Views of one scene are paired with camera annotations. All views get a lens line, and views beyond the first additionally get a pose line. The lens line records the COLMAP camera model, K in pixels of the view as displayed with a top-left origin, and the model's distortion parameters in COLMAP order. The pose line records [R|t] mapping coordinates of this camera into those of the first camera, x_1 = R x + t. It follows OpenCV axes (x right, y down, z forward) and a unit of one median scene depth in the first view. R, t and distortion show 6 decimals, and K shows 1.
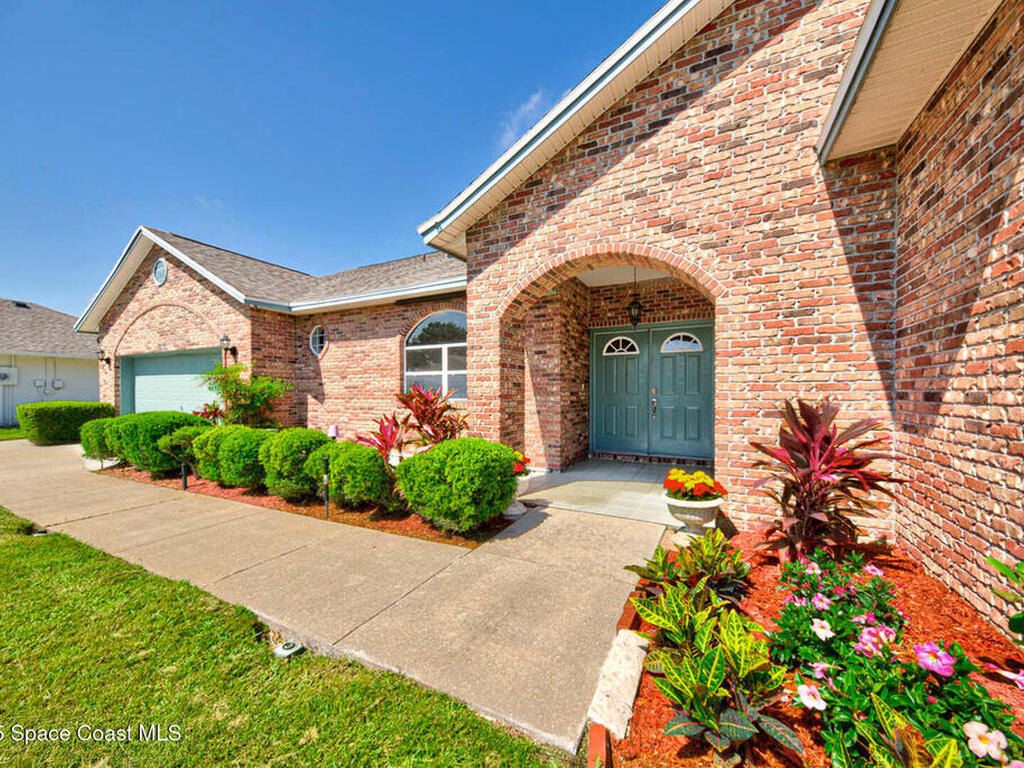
lens RADIAL K [[396.9, 0, 512.0], [0, 396.9, 384.0], [0, 0, 1]] dist [0.000544, -0.000026]
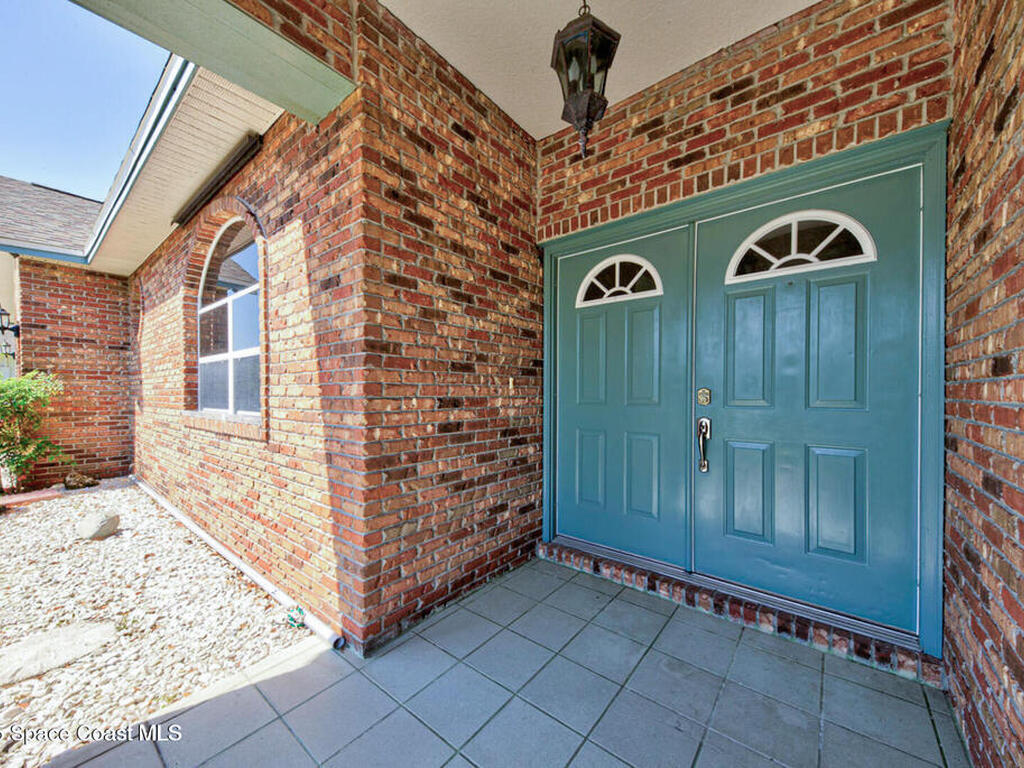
lens RADIAL K [[394.3, 0, 510.2], [0, 394.3, 389.0], [0, 0, 1]] dist [0.017948, -0.006824]
pose [[0.980169, 0.000262, -0.198162, 0.253312], [0.001656, 0.999953, 0.009511, 0.007906], [0.198155, -0.009650, 0.980123, 0.609107]]
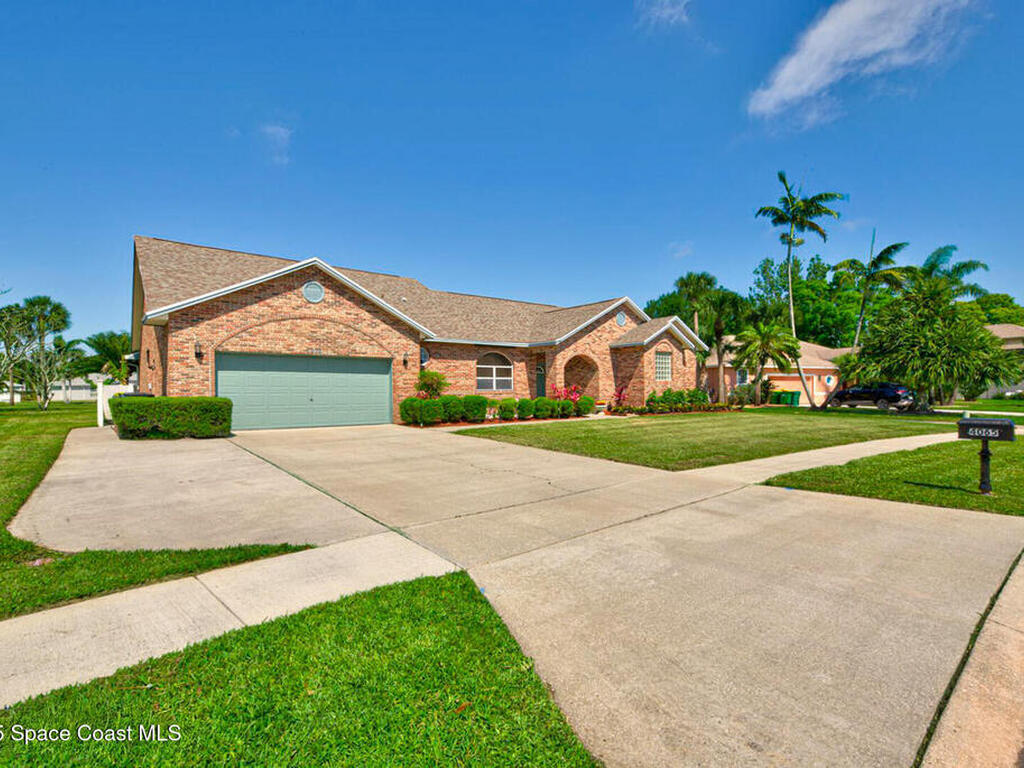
lens RADIAL K [[488.1, 0, 512.0], [0, 488.1, 384.0], [0, 0, 1]] dist [-0.000266, -0.000006]
pose [[0.394211, 0.004051, 0.919011, -2.794441], [-0.009731, 0.999953, -0.000233, 0.006692], [-0.918969, -0.008851, 0.394231, -0.241096]]
